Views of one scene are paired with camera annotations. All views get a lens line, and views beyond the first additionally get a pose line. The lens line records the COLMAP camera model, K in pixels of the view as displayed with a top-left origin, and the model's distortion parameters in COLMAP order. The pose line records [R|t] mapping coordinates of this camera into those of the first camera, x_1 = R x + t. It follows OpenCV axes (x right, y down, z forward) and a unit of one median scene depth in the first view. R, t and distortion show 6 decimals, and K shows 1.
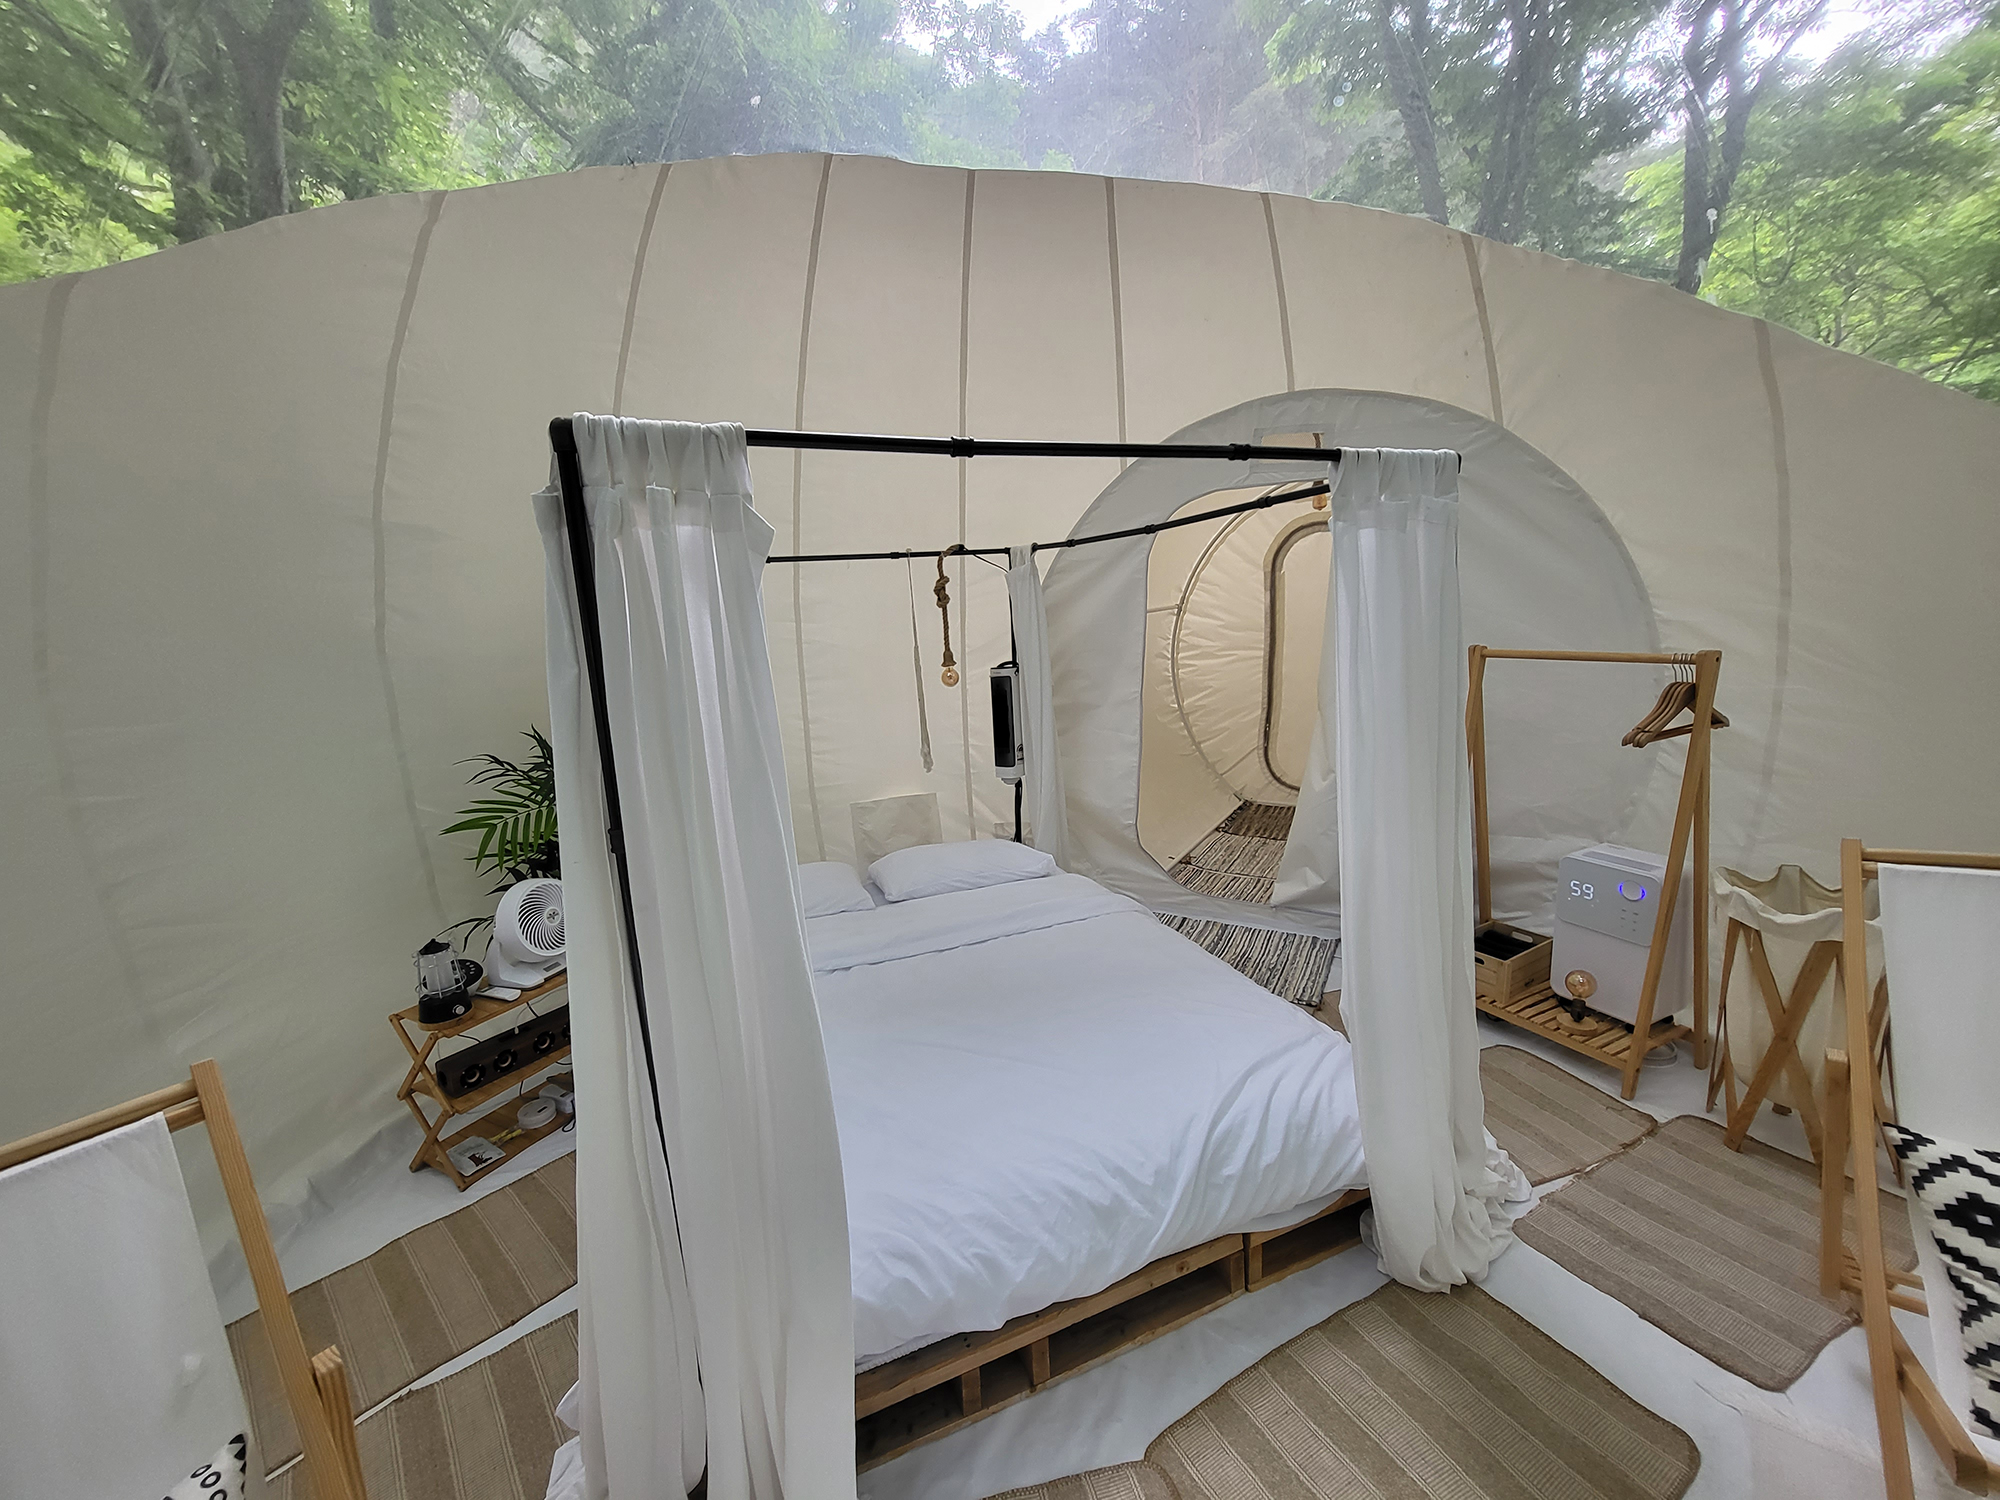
lens RADIAL K [[790.2, 0, 991.6], [0, 790.2, 752.2], [0, 0, 1]] dist [-0.000328, -0.000353]
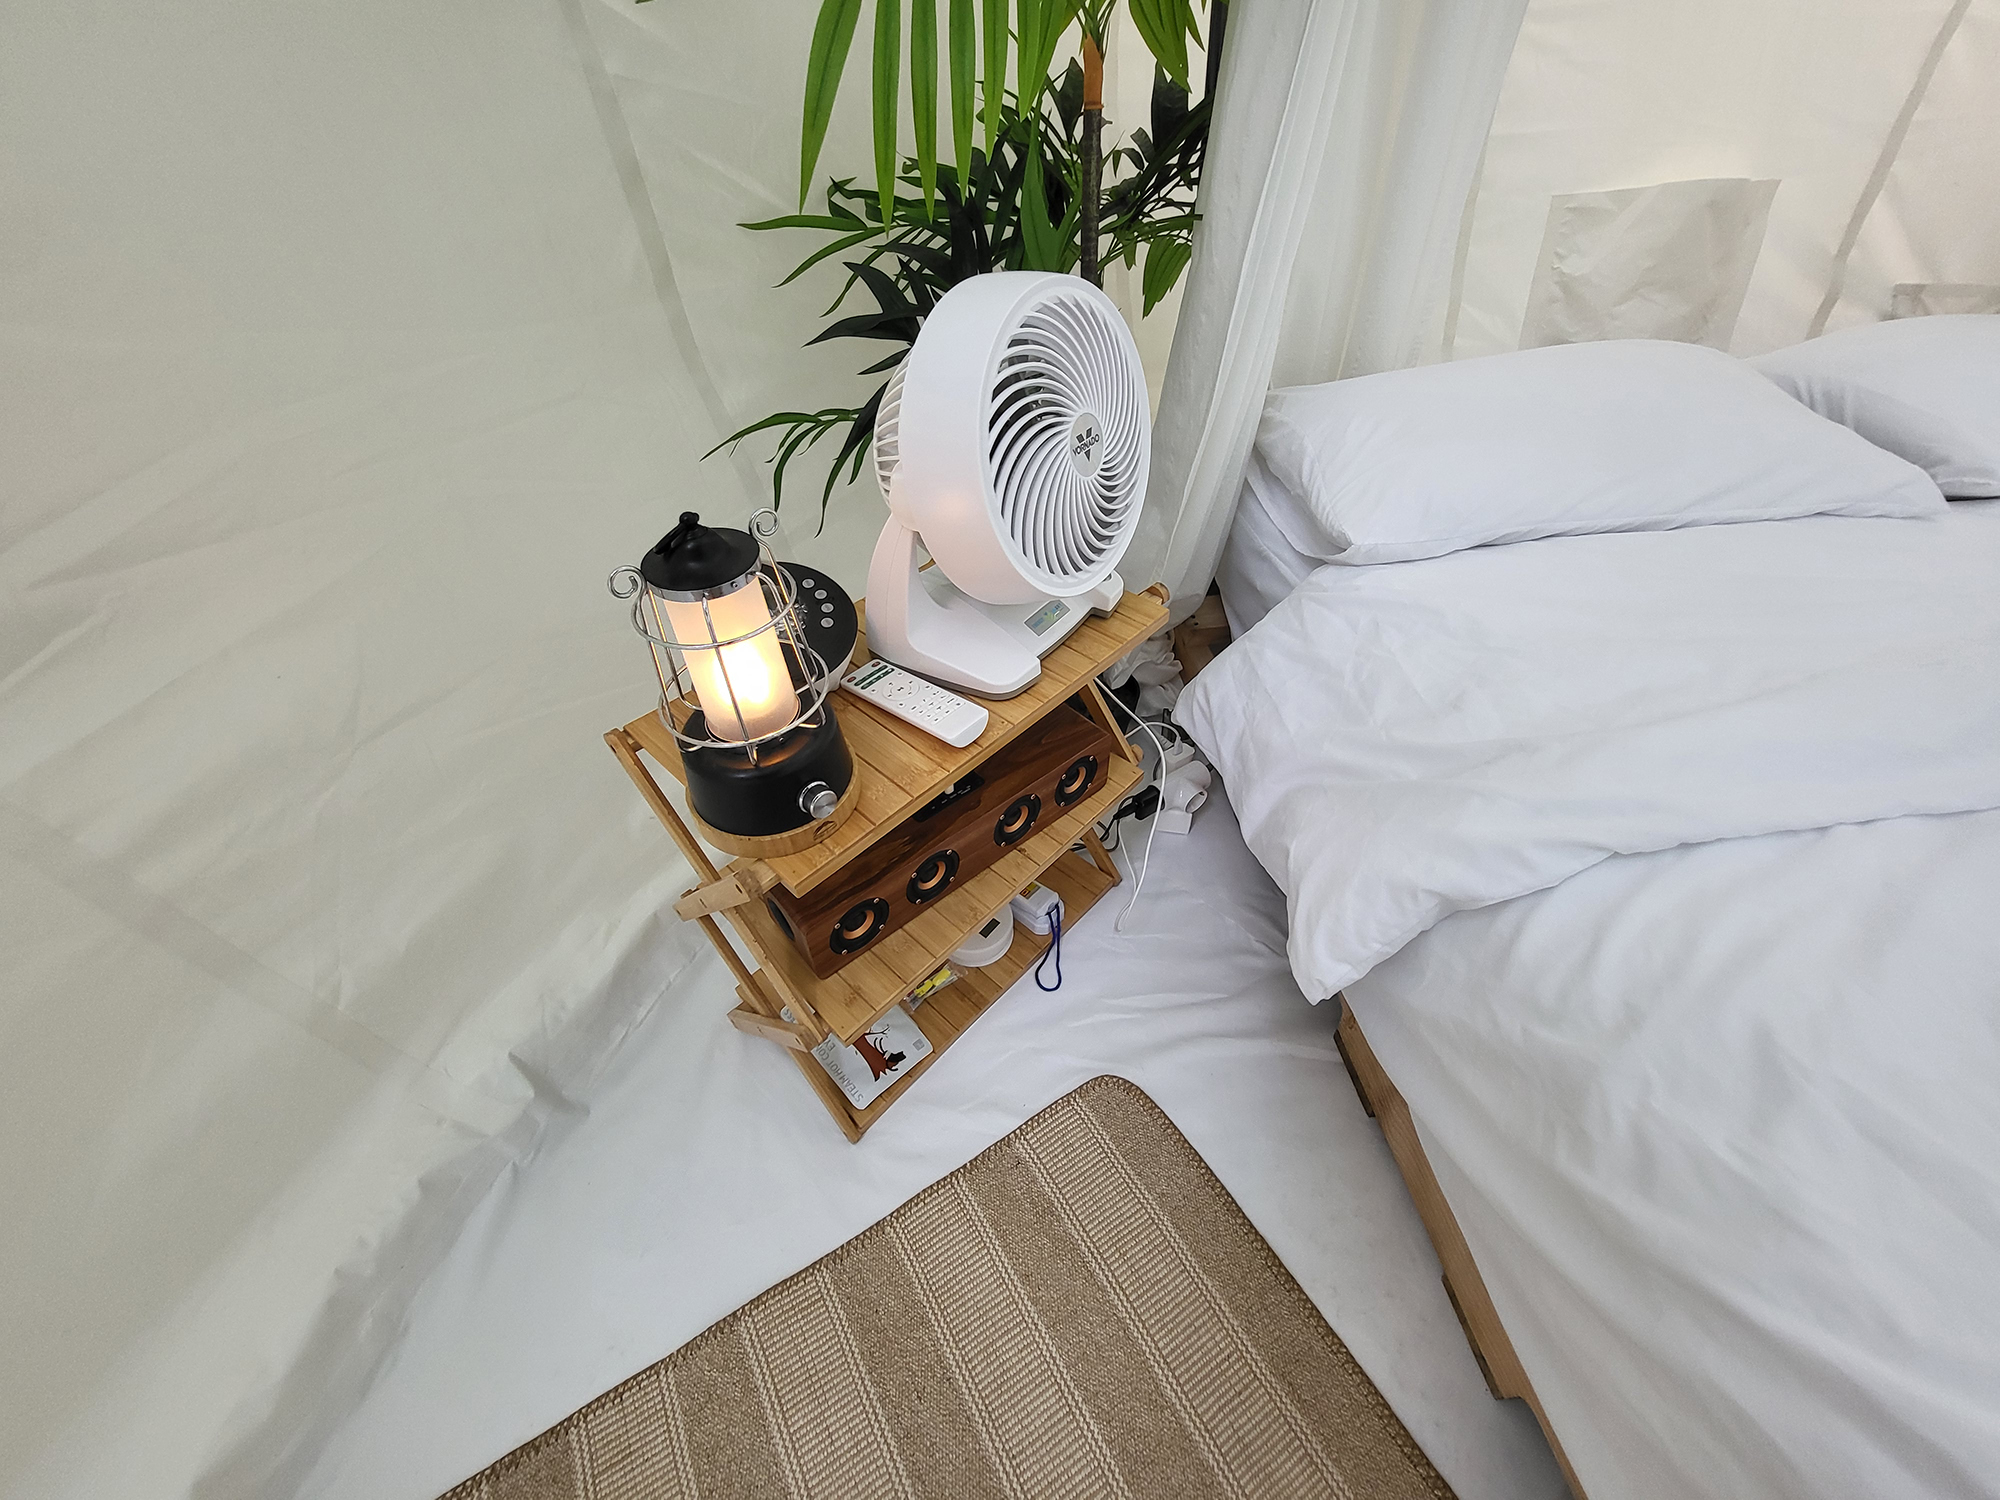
lens RADIAL K [[790.2, 0, 991.6], [0, 790.2, 752.2], [0, 0, 1]] dist [-0.000328, -0.000353]
pose [[0.955561, 0.203063, -0.213702, -0.521279], [-0.051481, 0.828728, 0.557279, 0.152942], [0.290264, -0.521512, 0.802354, 0.749091]]
